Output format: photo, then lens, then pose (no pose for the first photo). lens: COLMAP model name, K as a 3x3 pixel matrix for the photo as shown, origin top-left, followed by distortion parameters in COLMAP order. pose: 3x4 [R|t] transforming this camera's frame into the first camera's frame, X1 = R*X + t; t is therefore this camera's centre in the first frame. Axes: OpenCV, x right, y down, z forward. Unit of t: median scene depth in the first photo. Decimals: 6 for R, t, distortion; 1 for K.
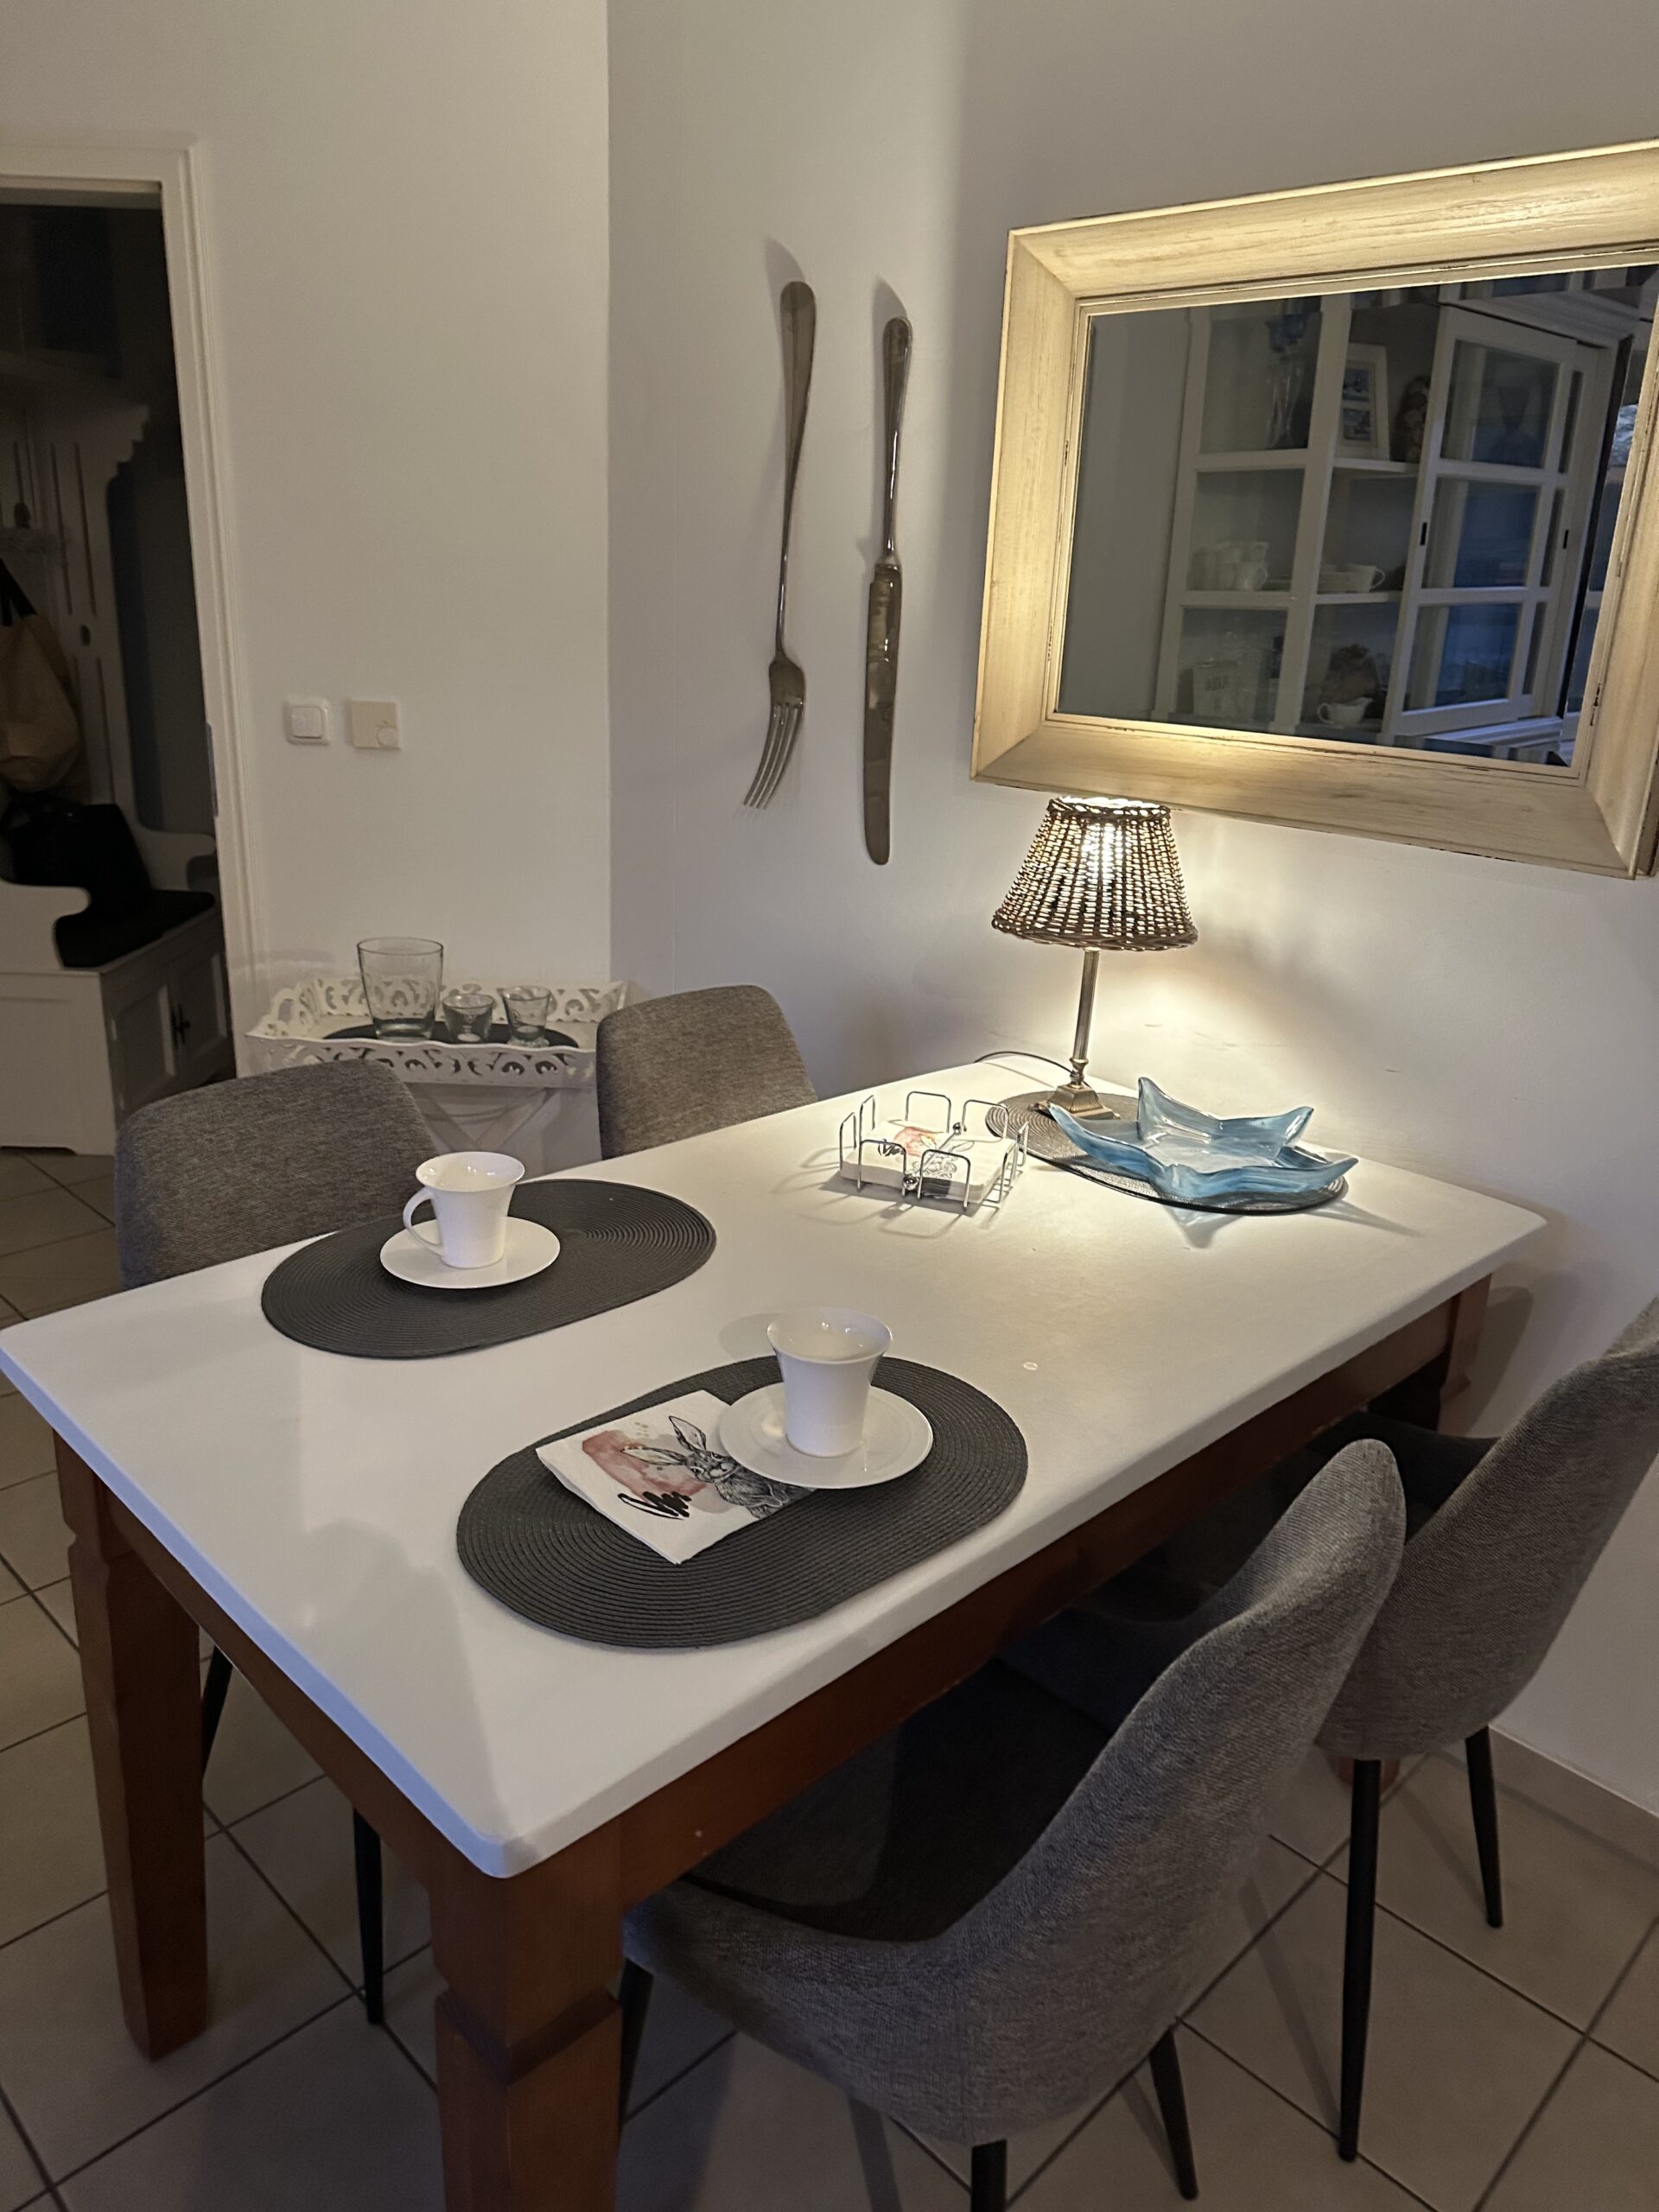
lens RADIAL K [[1570.6, 0, 829.5], [0, 1570.6, 1106.0], [0, 0, 1]] dist [0.067775, -0.081294]
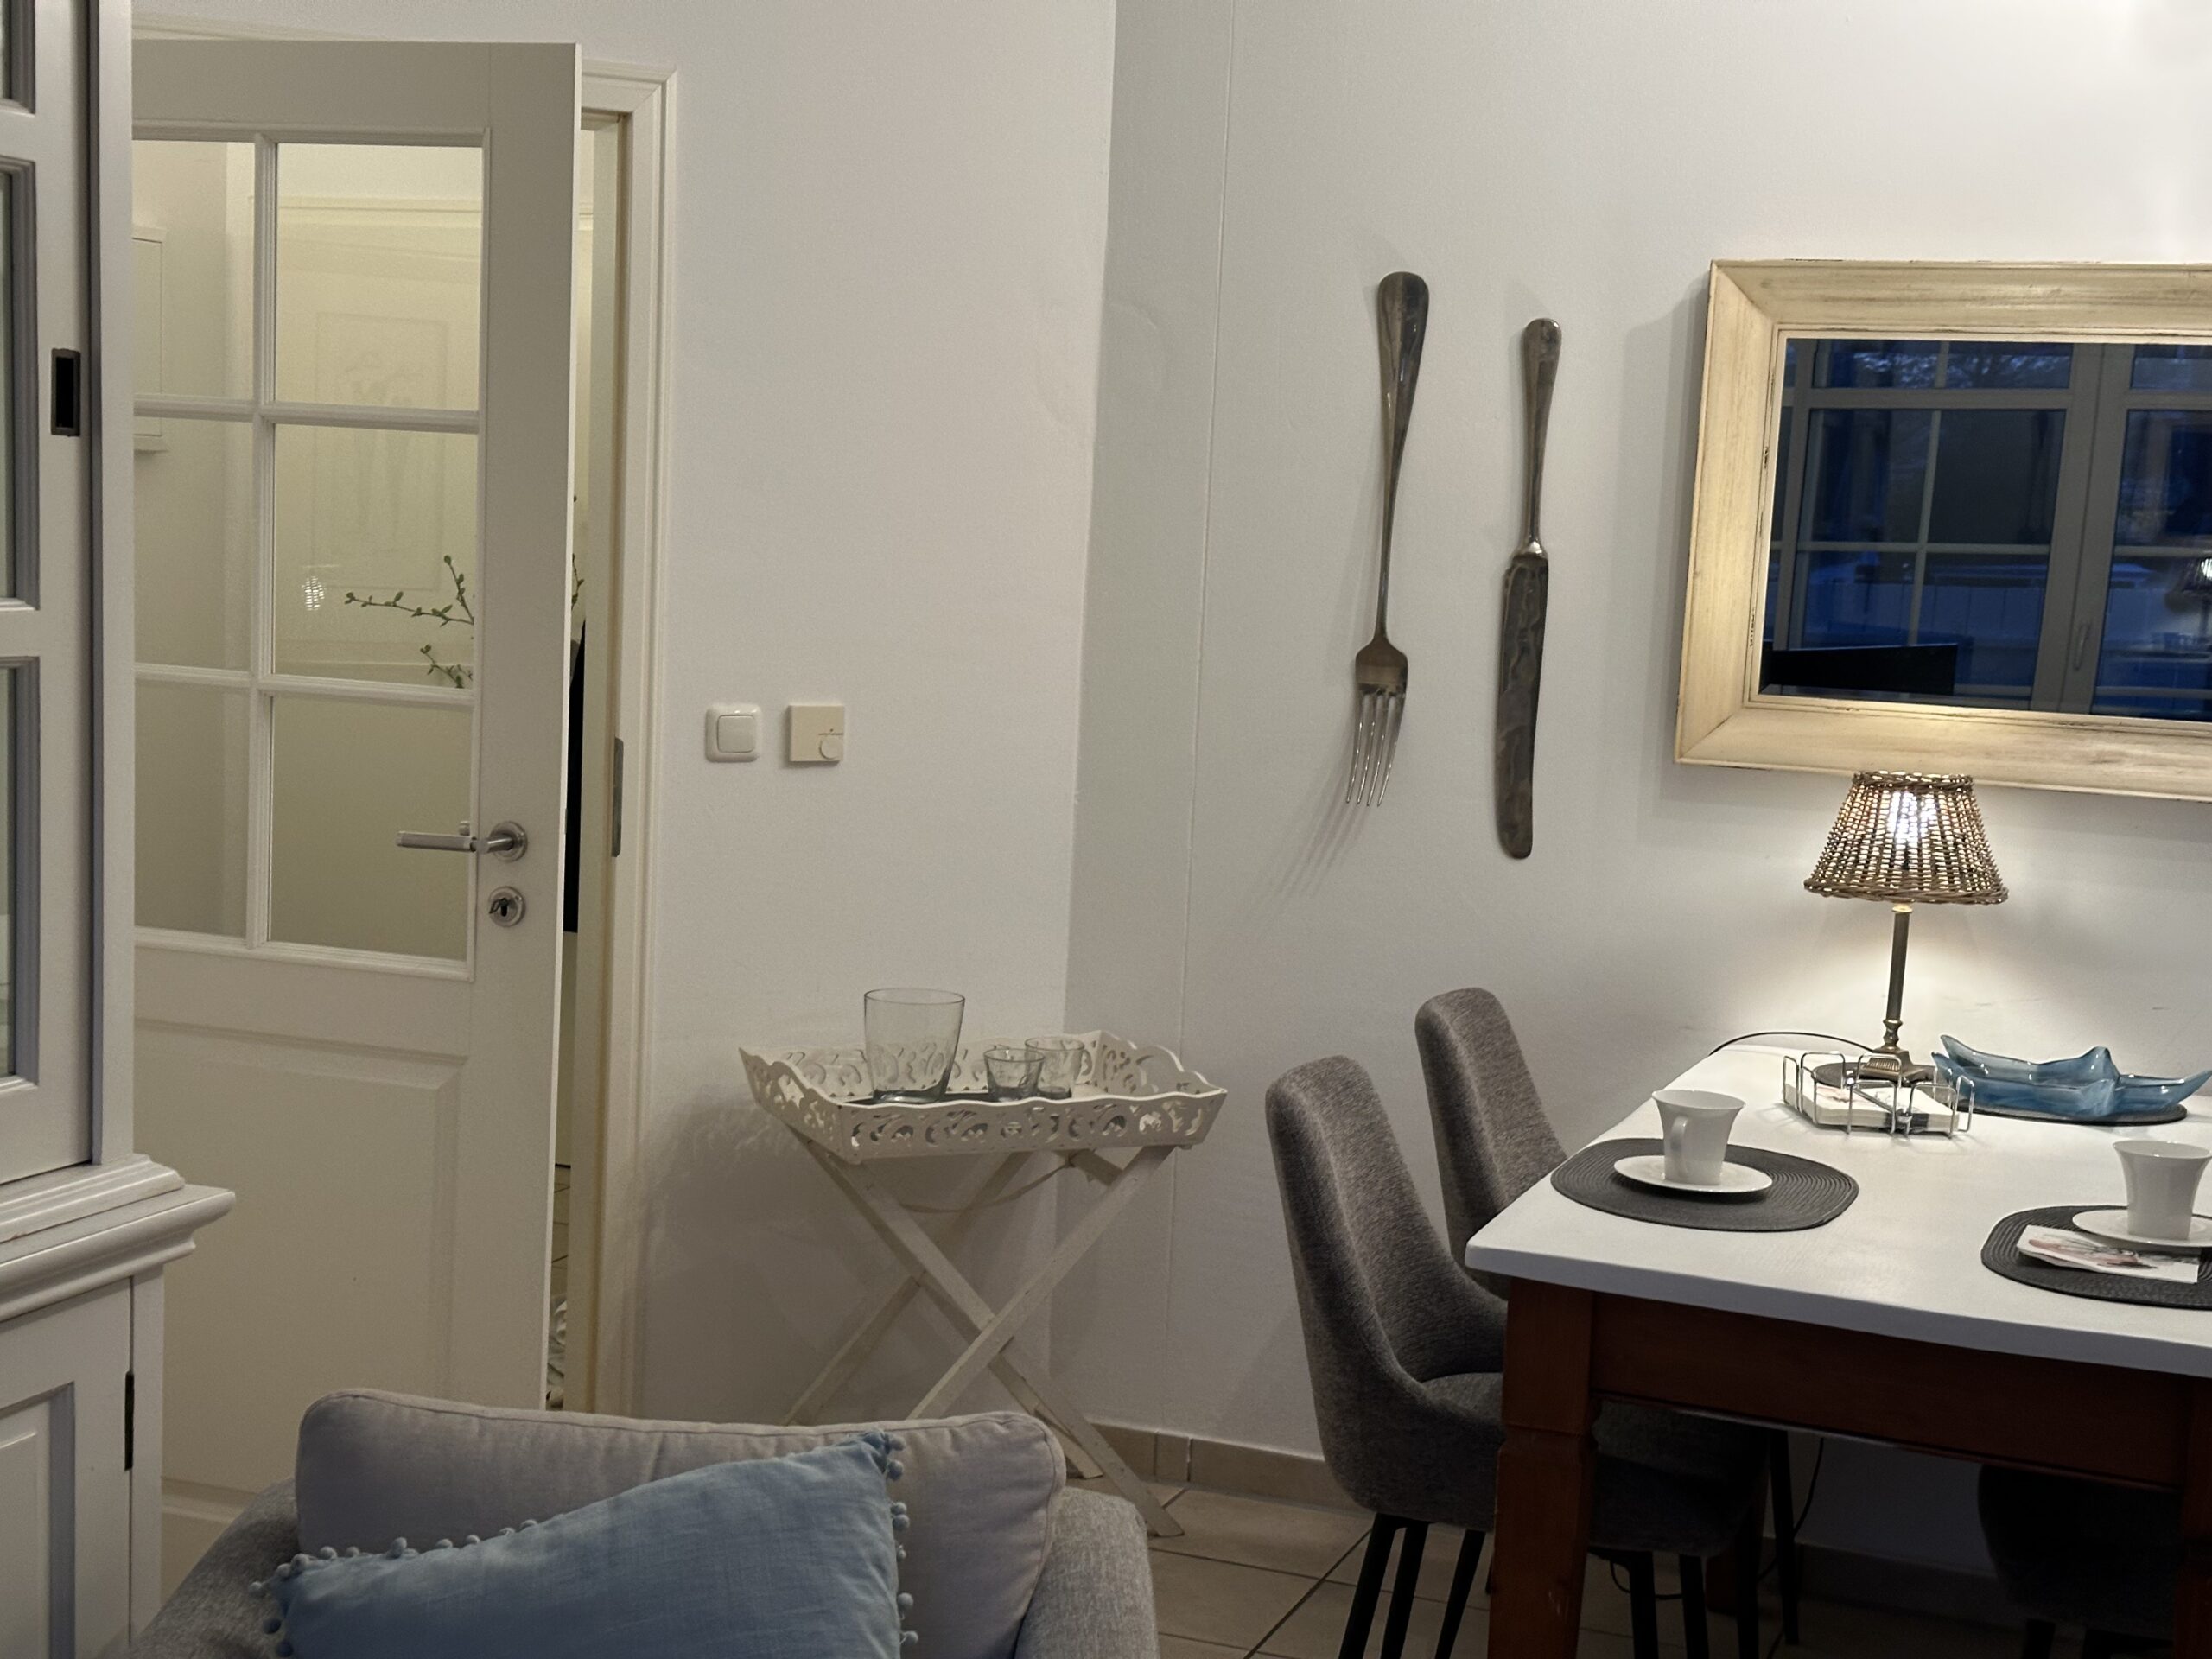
lens RADIAL K [[3085.7, 0, 1060.8], [0, 3085.7, 863.4], [0, 0, 1]] dist [0.218900, -0.310641]
pose [[0.913815, -0.039741, 0.404182, -1.120612], [0.118480, 0.977997, -0.171710, 0.150920], [-0.388465, 0.204798, 0.898417, -0.621176]]
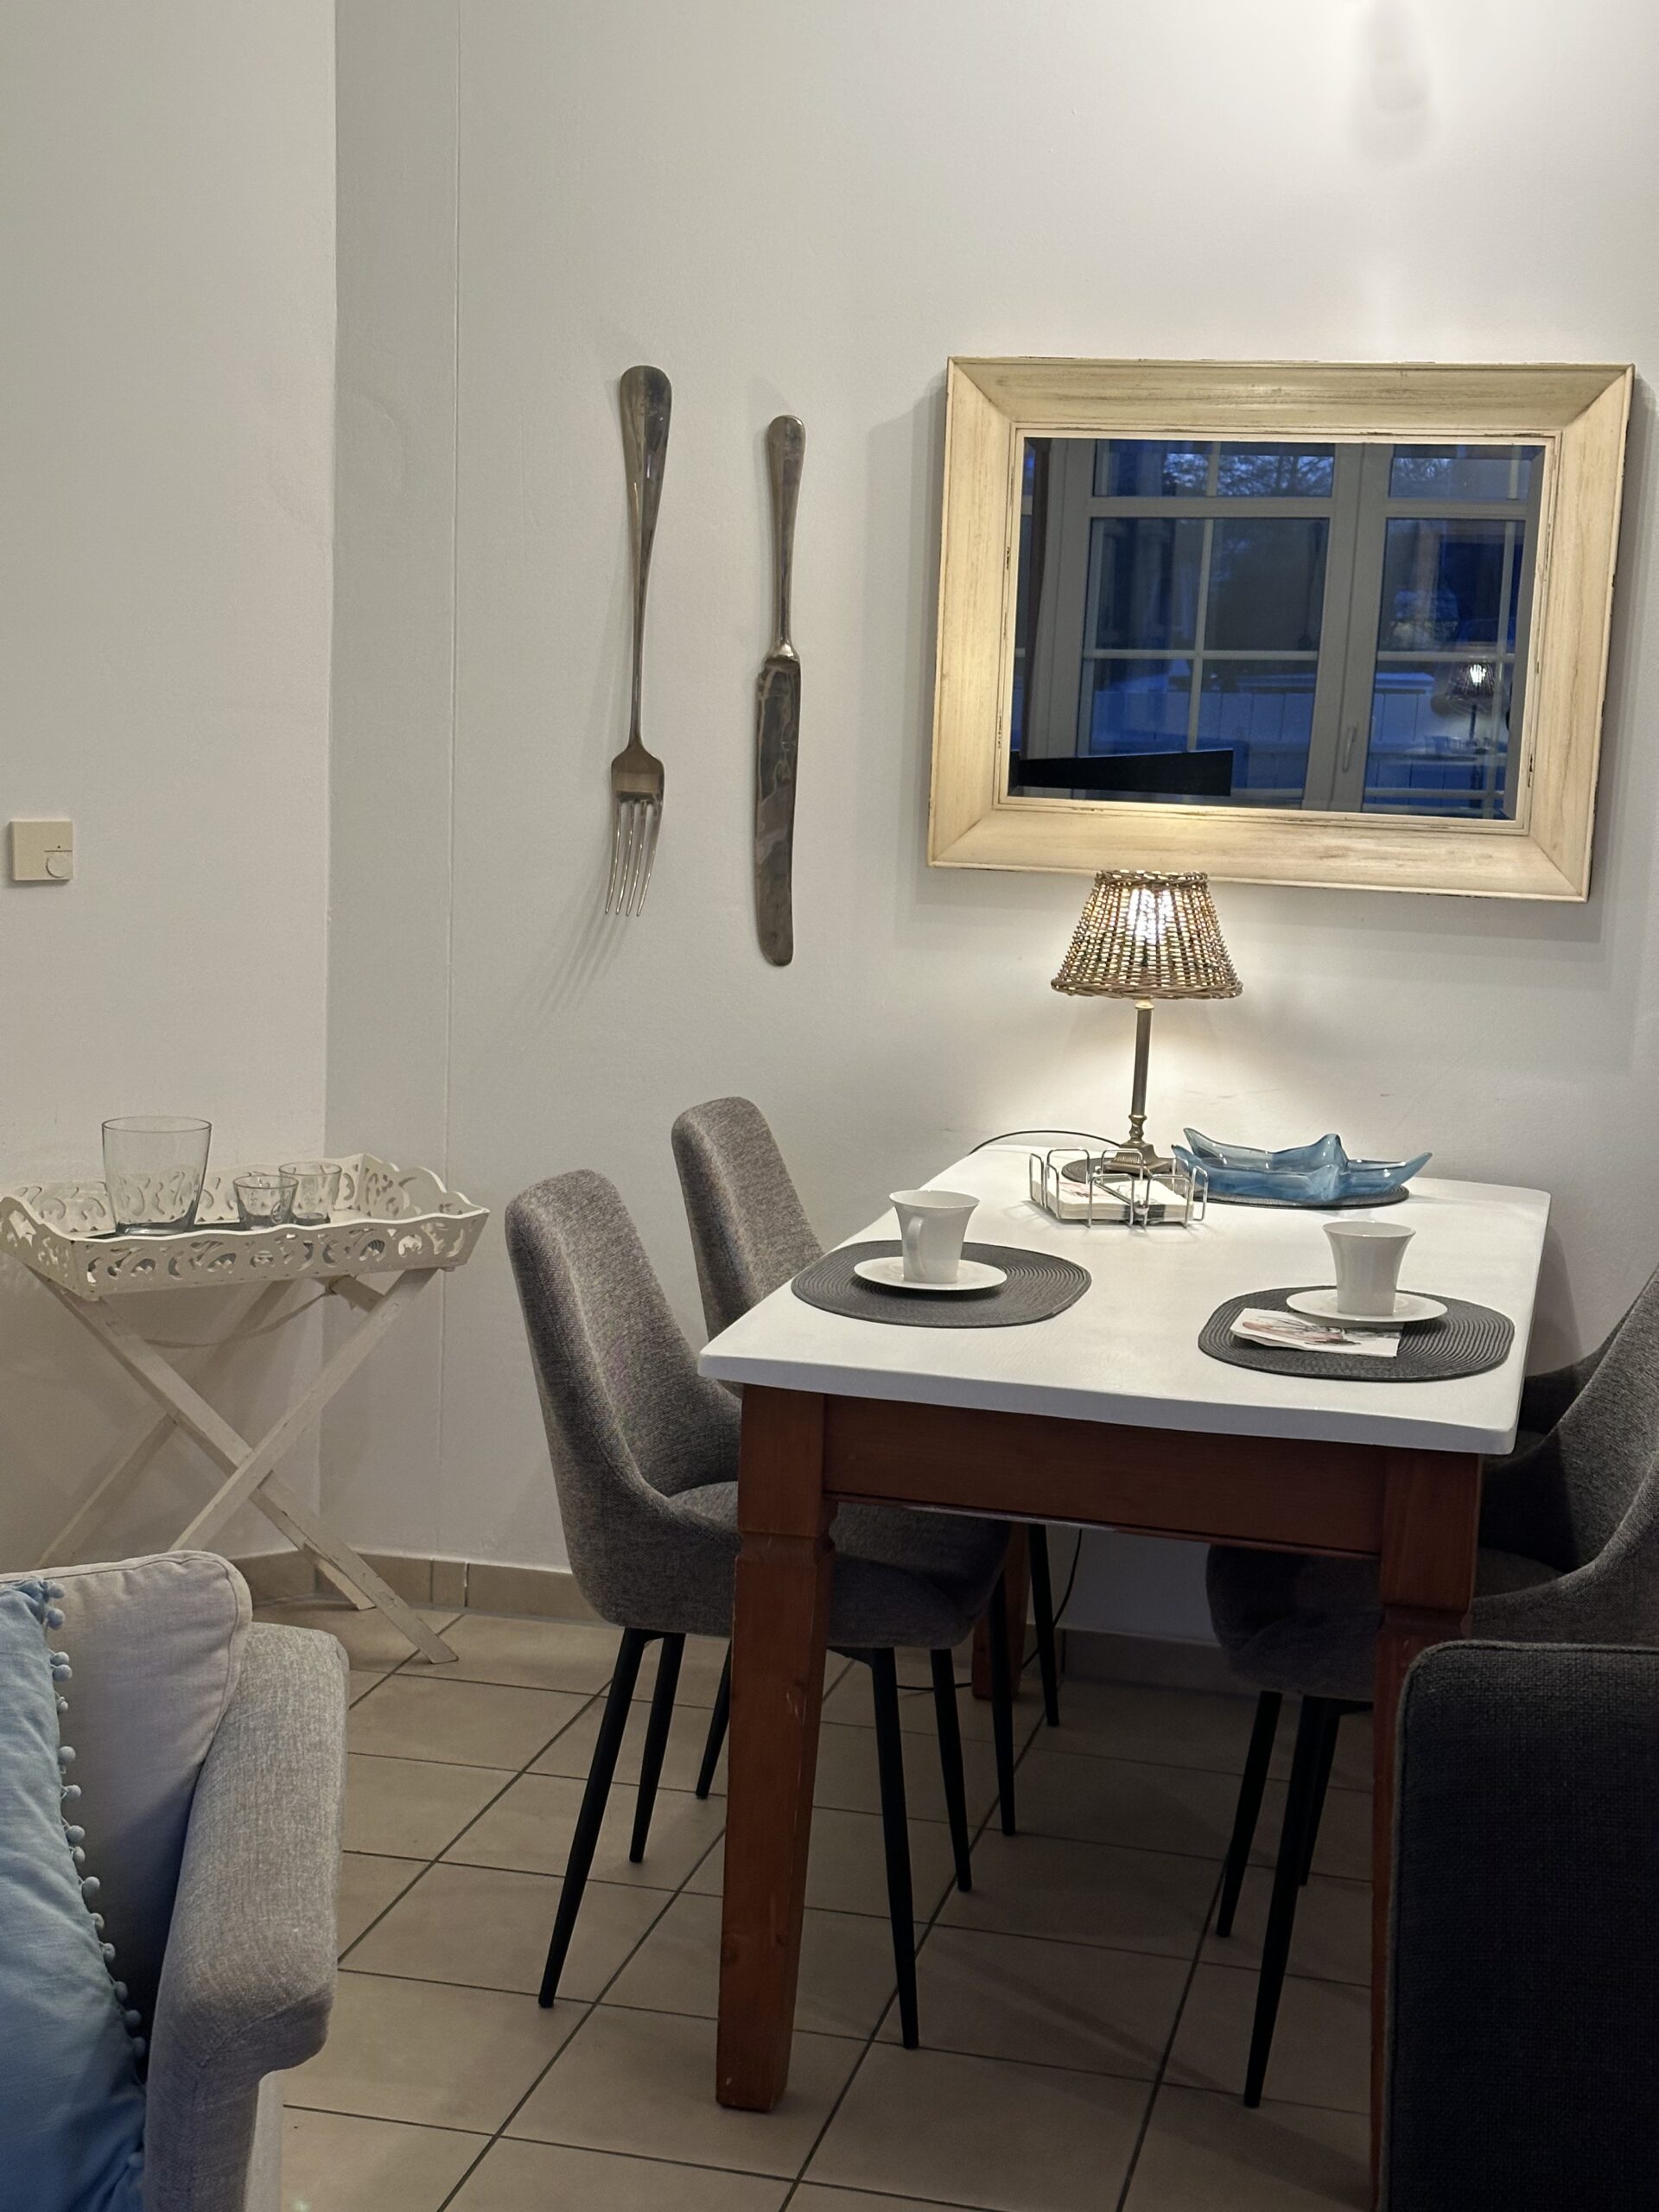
lens RADIAL K [[3093.3, 0, 829.5], [0, 3093.3, 1106.0], [0, 0, 1]] dist [0.193501, -0.052032]
pose [[0.849673, -0.082945, 0.520746, -1.051554], [0.165606, 0.979559, -0.114184, 0.159827], [-0.500630, 0.183258, 0.846041, -0.617635]]
